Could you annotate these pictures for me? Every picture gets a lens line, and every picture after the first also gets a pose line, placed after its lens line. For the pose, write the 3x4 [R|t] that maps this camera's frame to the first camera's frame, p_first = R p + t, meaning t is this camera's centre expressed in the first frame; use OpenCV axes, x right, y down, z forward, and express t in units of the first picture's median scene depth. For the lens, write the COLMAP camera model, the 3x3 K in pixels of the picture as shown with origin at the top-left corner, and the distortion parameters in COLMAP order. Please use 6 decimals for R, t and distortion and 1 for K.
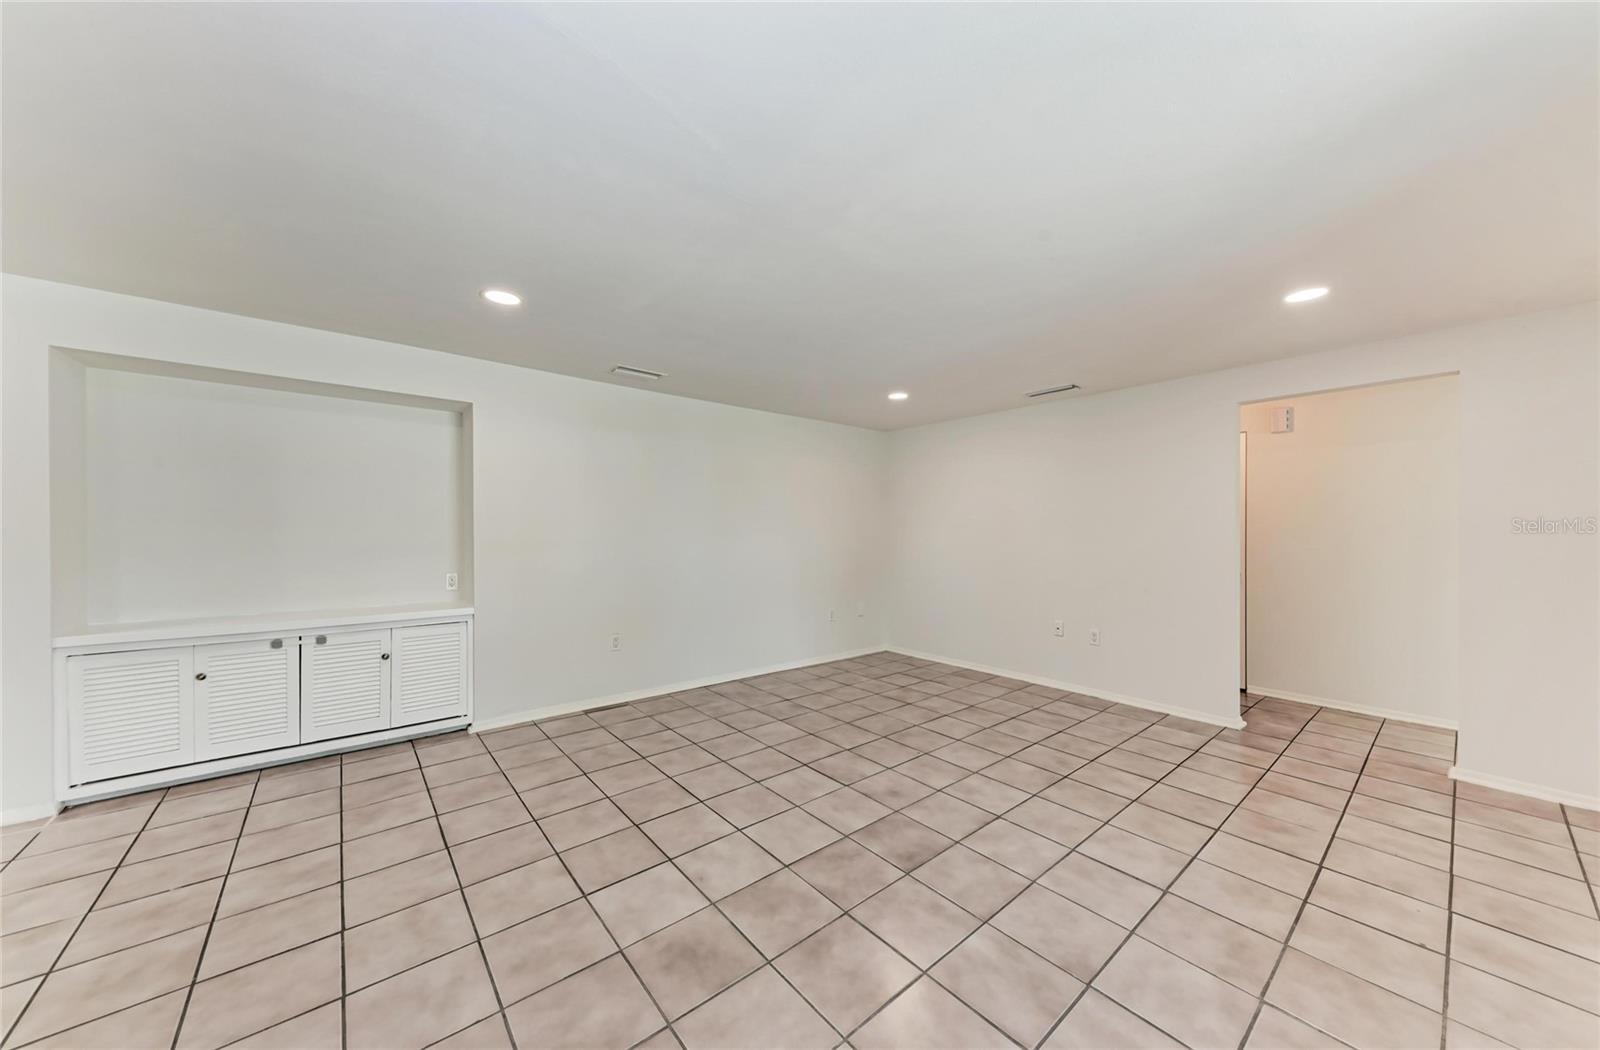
lens RADIAL K [[548.6, 0, 803.1], [0, 548.6, 531.6], [0, 0, 1]] dist [0.010213, 0.000022]
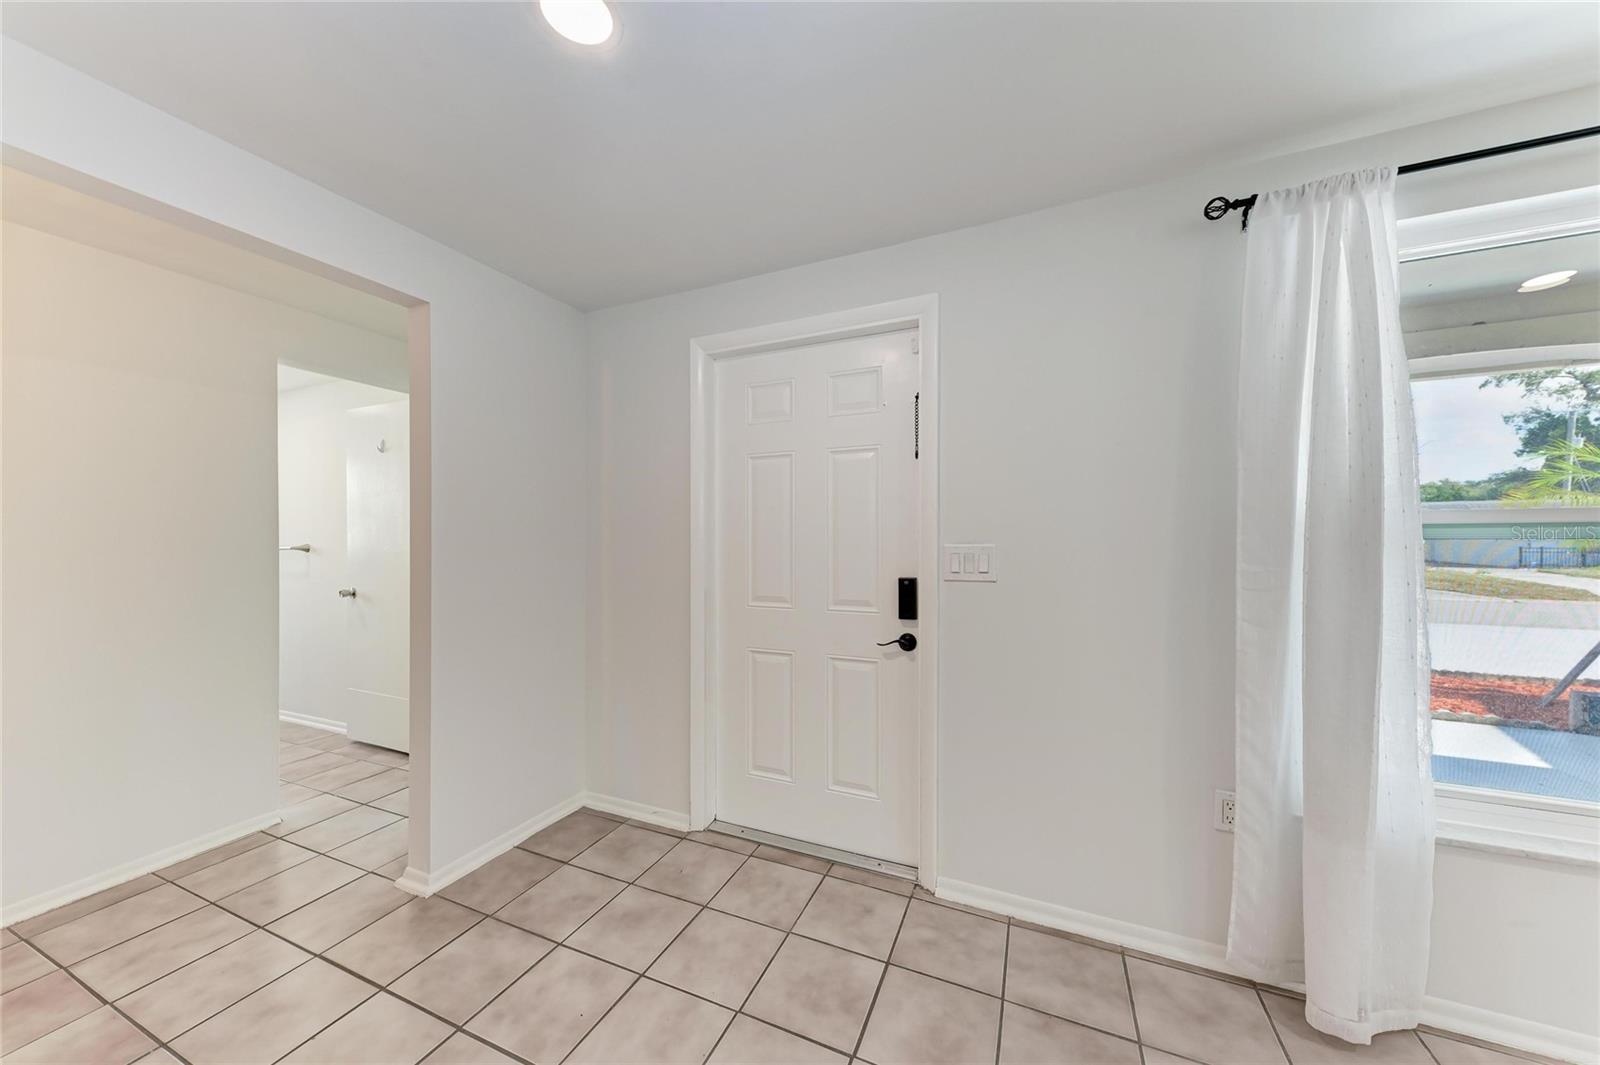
lens RADIAL K [[551.1, 0, 801.4], [0, 551.1, 546.9], [0, 0, 1]] dist [0.017009, -0.006914]
pose [[-0.449920, -0.011306, 0.892998, 0.311572], [-0.002510, 0.999932, 0.011395, 0.010061], [-0.893066, 0.002885, -0.449917, 0.771400]]
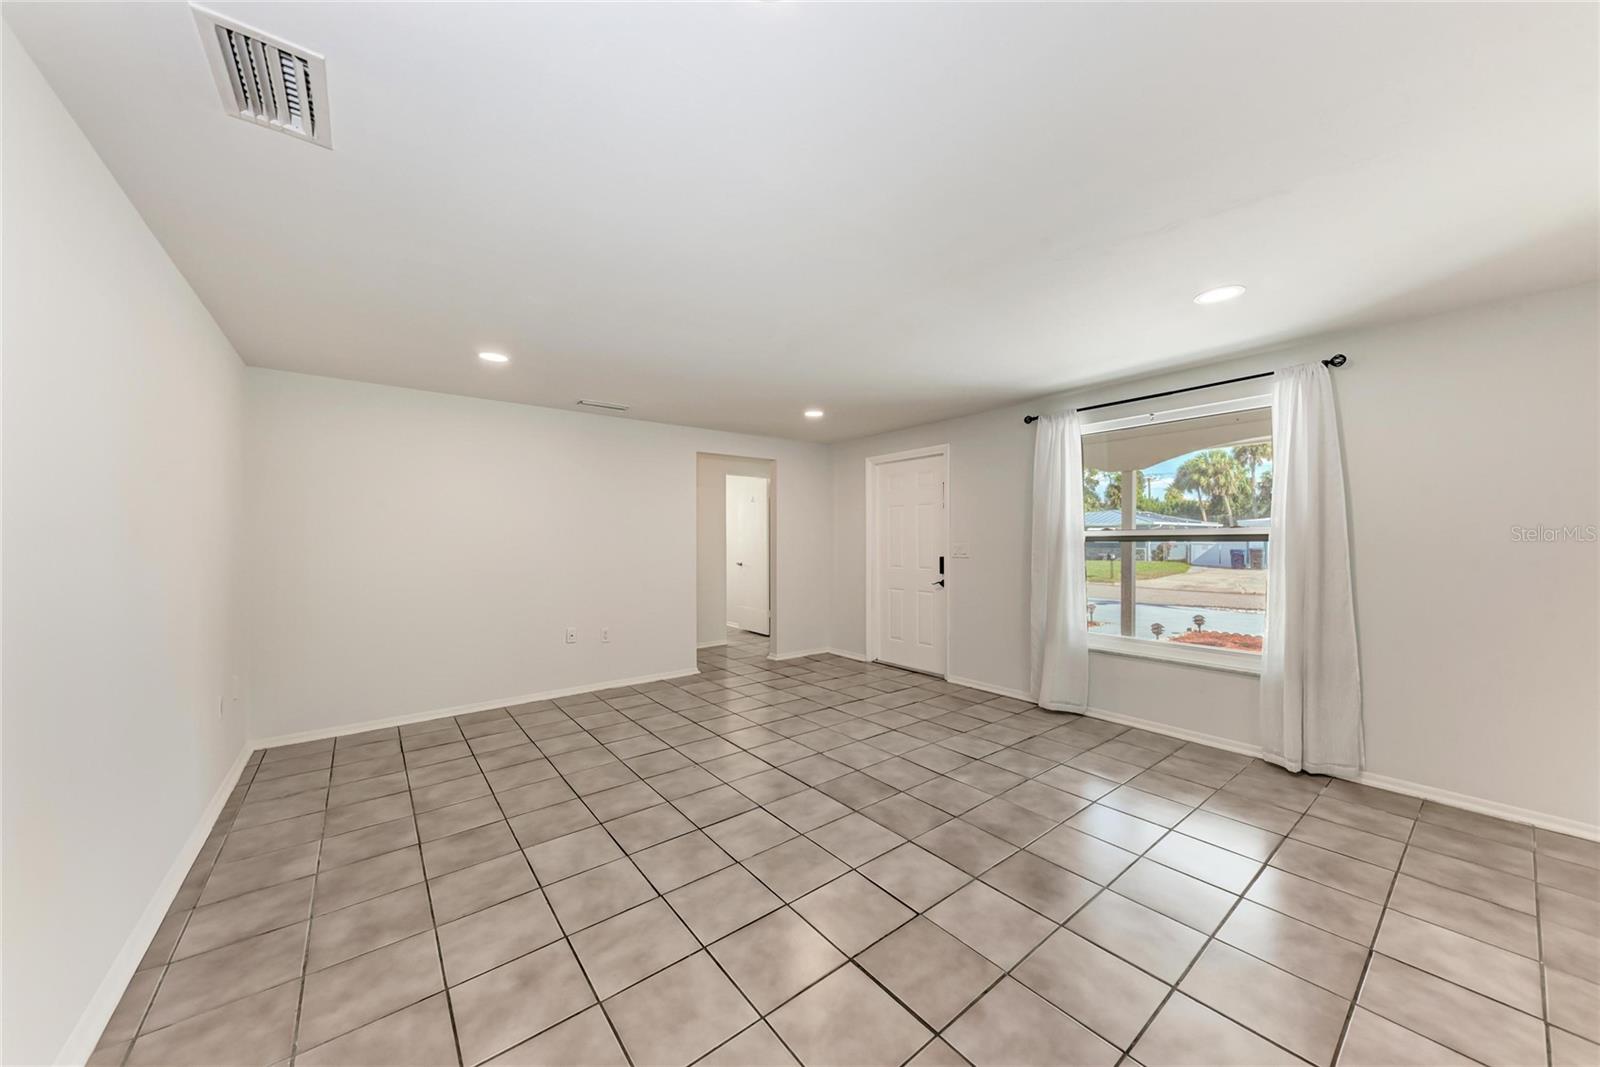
lens RADIAL K [[548.7, 0, 803.6], [0, 548.7, 543.1], [0, 0, 1]] dist [0.019099, -0.005392]
pose [[0.024642, -0.010577, 0.999640, -0.705436], [0.002252, 0.999942, 0.010525, -0.002896], [-0.999694, 0.001991, 0.024665, 0.731501]]
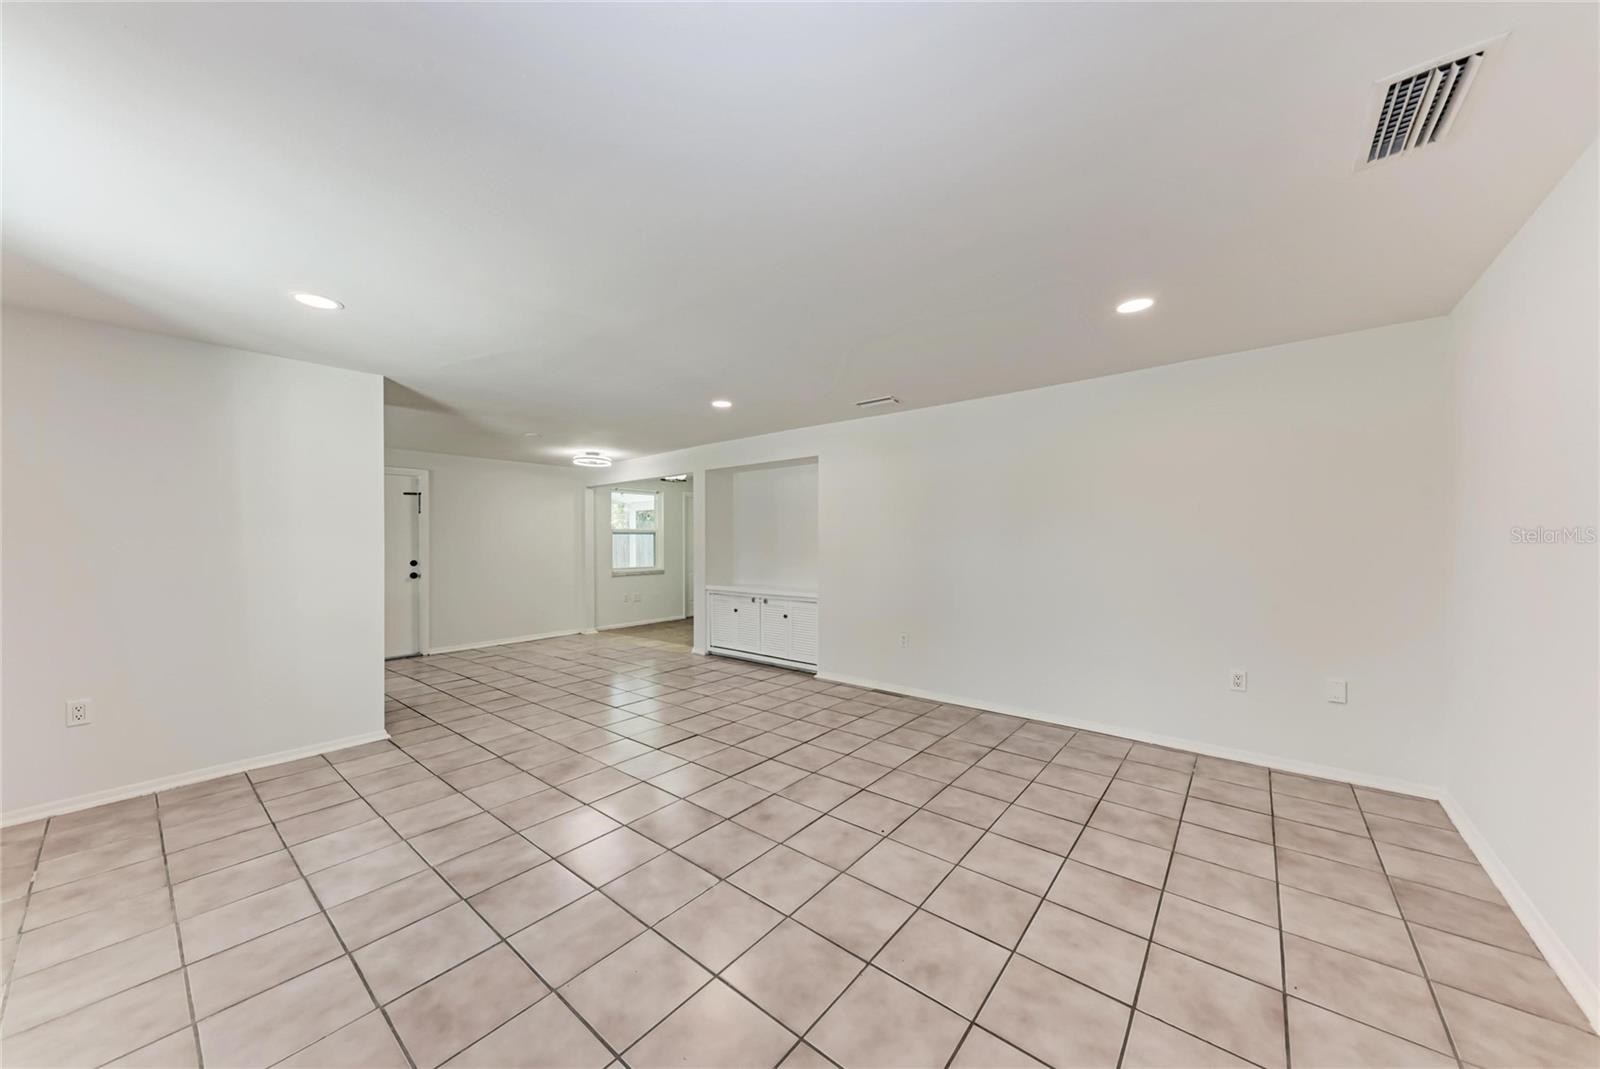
lens RADIAL K [[551.4, 0, 802.6], [0, 551.4, 551.3], [0, 0, 1]] dist [0.009592, -0.000053]
pose [[0.190452, 0.011369, -0.981631, 0.870917], [0.004909, 0.999909, 0.012533, 0.006357], [0.981684, -0.007206, 0.190379, 0.699273]]
